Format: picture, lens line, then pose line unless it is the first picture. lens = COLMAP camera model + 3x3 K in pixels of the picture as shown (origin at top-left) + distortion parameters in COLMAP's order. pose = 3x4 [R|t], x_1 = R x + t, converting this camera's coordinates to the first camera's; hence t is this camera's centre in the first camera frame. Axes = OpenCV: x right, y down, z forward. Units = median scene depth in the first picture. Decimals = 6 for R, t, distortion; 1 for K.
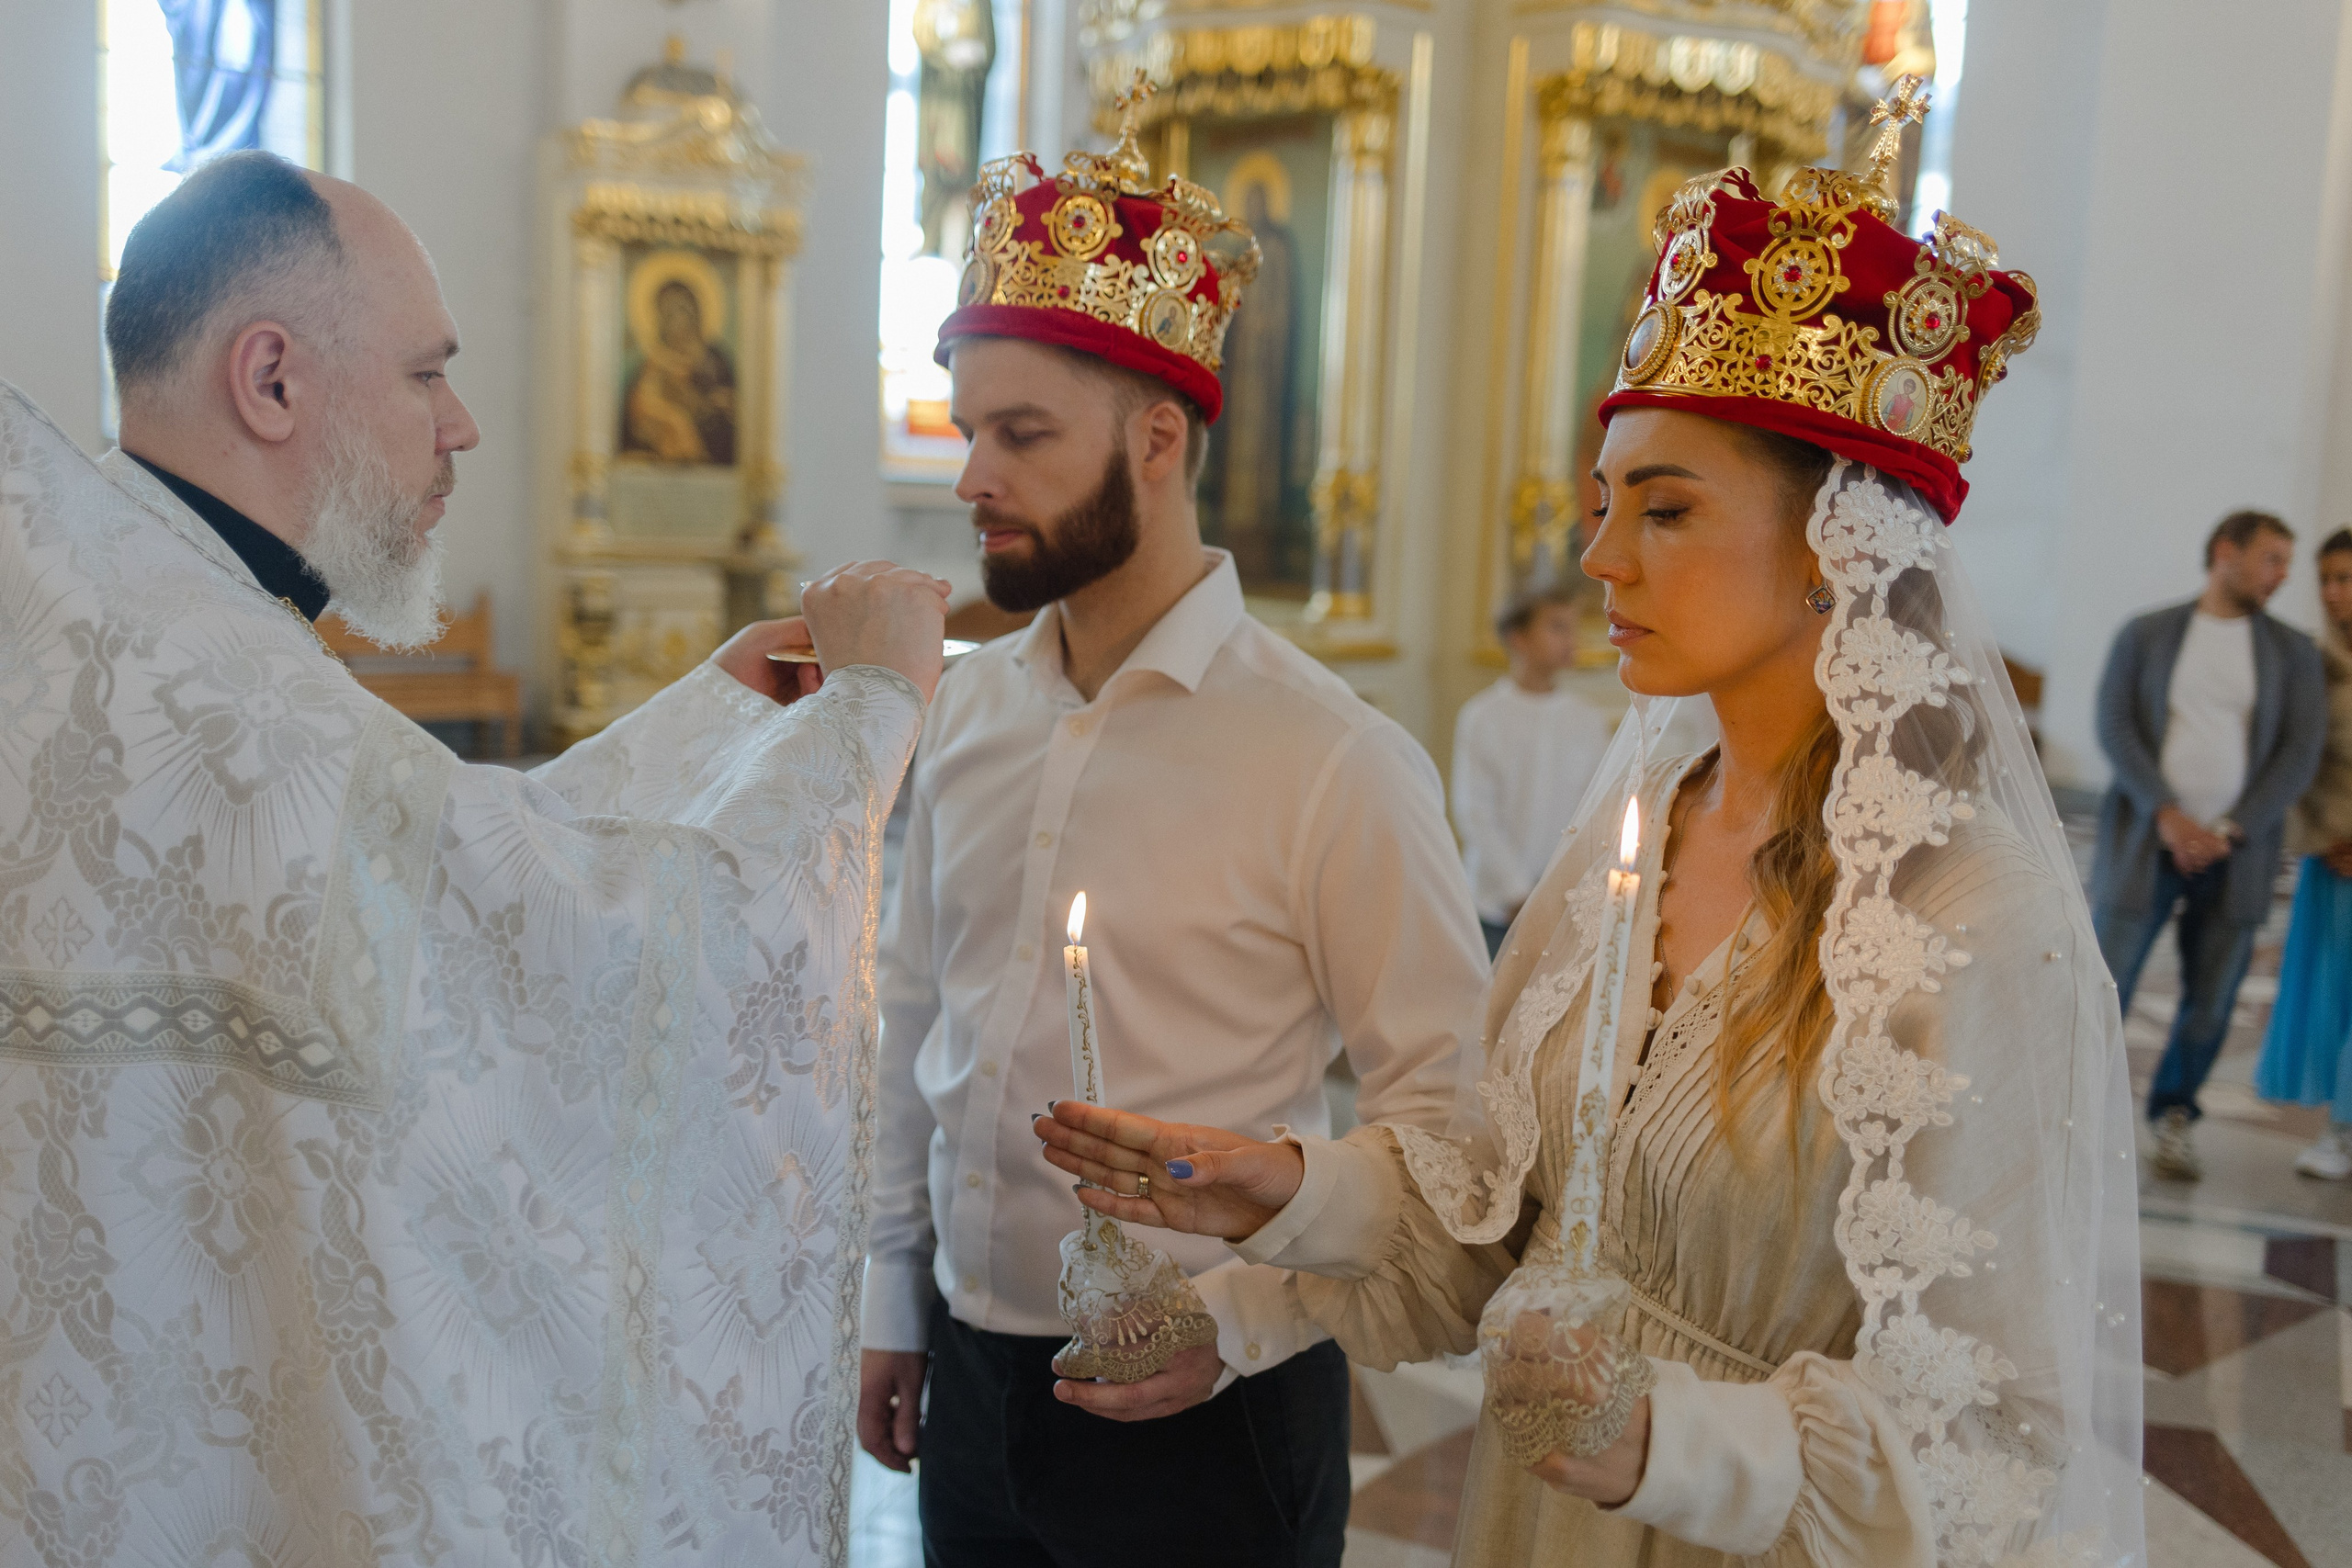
lens RADIAL K [[2259.0, 0, 1167.8], [0, 2259.0, 793.5], [0, 0, 1]] dist [0.003122, 0.000000]
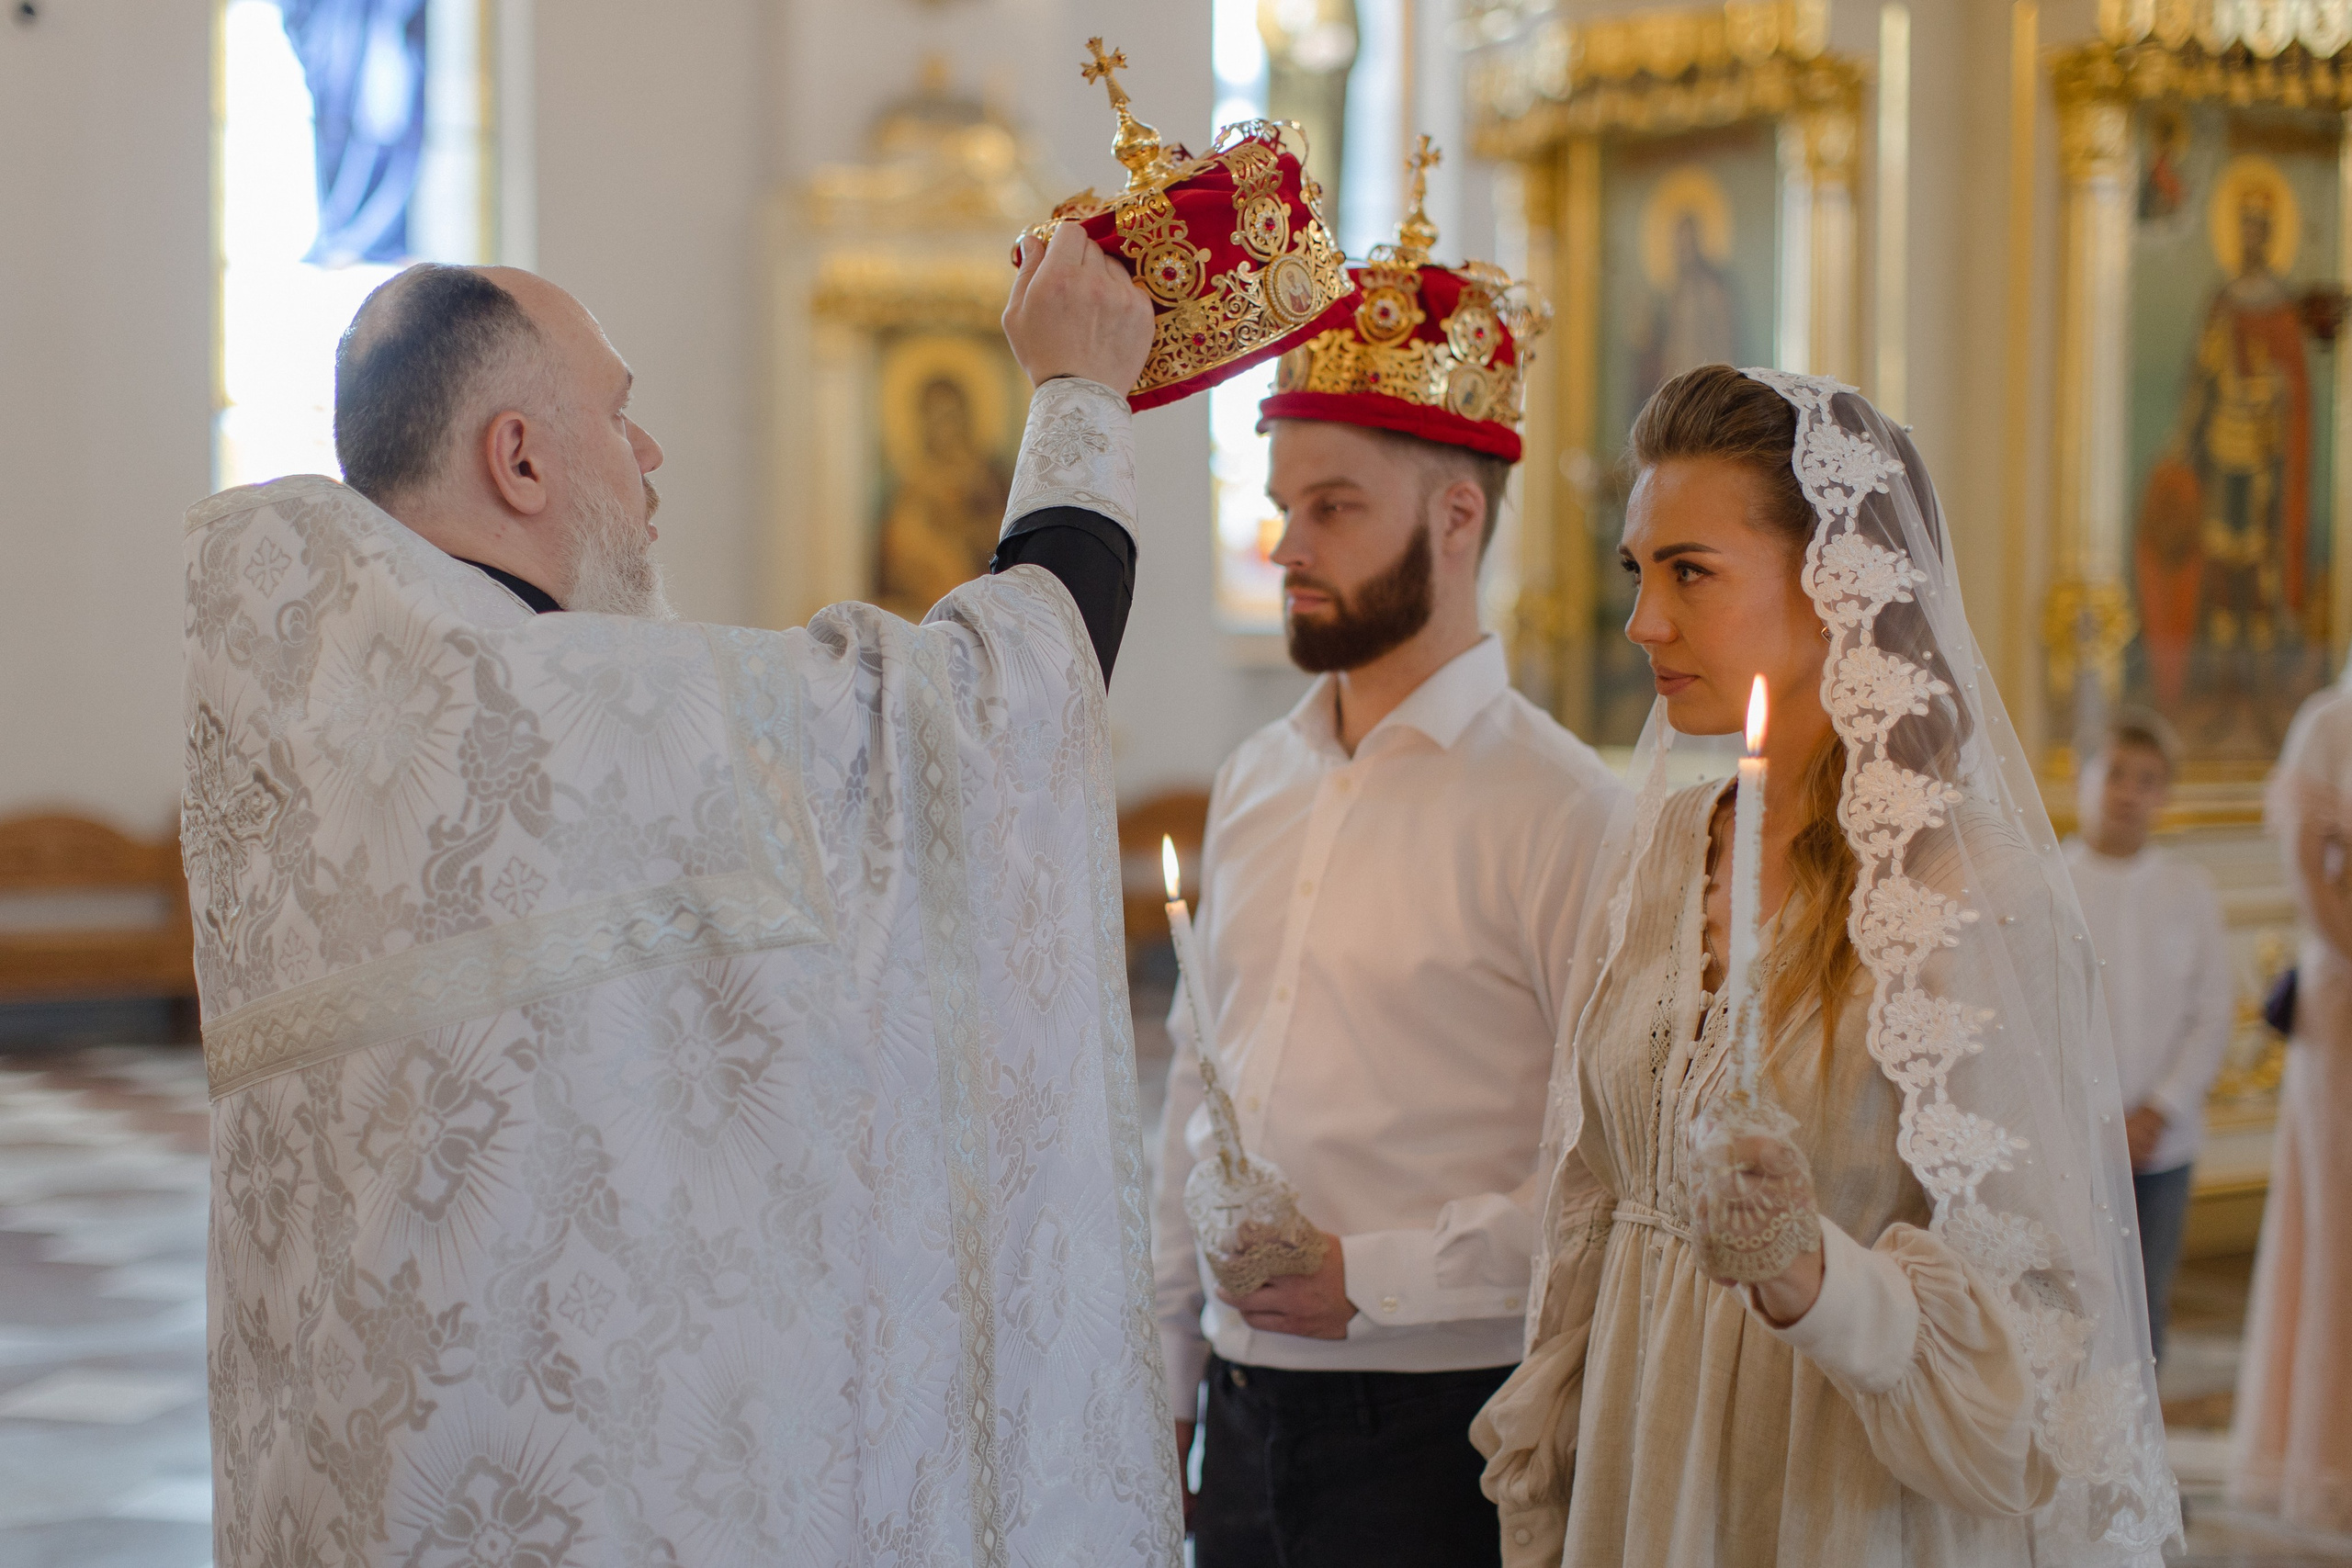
lens RADIAL K [[3401.6, 0, 1157.3], [0, 3401.6, 780.2], [0, 0, 1]] dist [0.016791, 0.000000]
pose [[0.987864, -0.033969, -0.151559, 0.033088], [0.019463, 0.995173, -0.096192, 0.028557], [0.154095, 0.092075, 0.983757, -0.145058]]
